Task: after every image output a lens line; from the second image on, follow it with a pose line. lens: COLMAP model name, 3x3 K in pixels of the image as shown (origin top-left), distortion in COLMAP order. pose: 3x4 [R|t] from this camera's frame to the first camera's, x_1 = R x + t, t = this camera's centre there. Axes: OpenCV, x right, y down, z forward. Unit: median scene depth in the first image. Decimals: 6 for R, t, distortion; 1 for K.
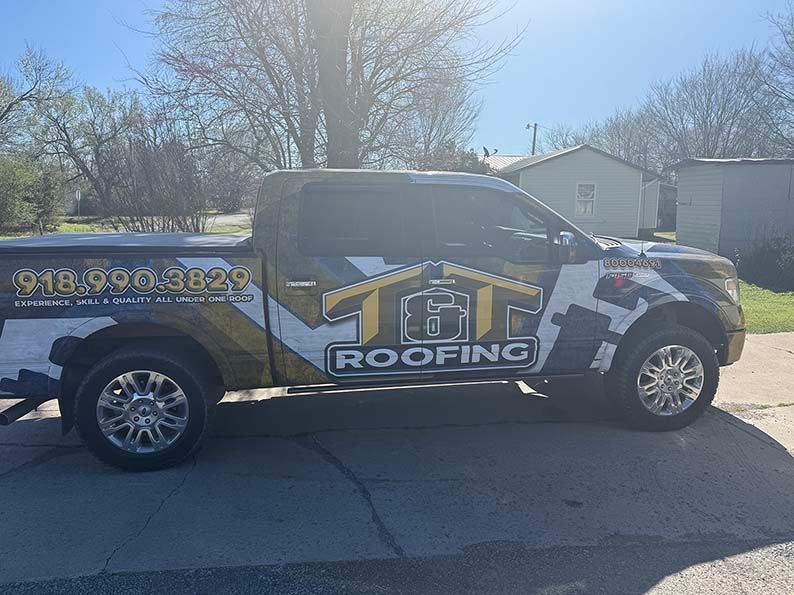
lens RADIAL K [[567.6, 0, 397.0], [0, 567.6, 297.5], [0, 0, 1]] dist [0.127748, -0.187626]
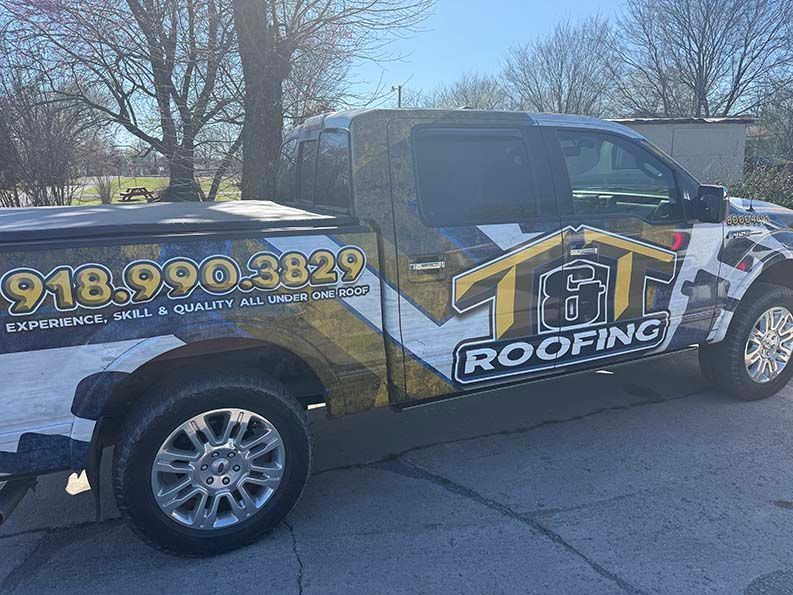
lens RADIAL K [[566.9, 0, 396.5], [0, 566.9, 297.5], [0, 0, 1]] dist [0.127748, -0.187626]
pose [[0.963465, -0.074003, 0.257406, -0.391107], [0.059499, 0.996194, 0.063698, -0.031490], [-0.261140, -0.046055, 0.964202, 0.300654]]
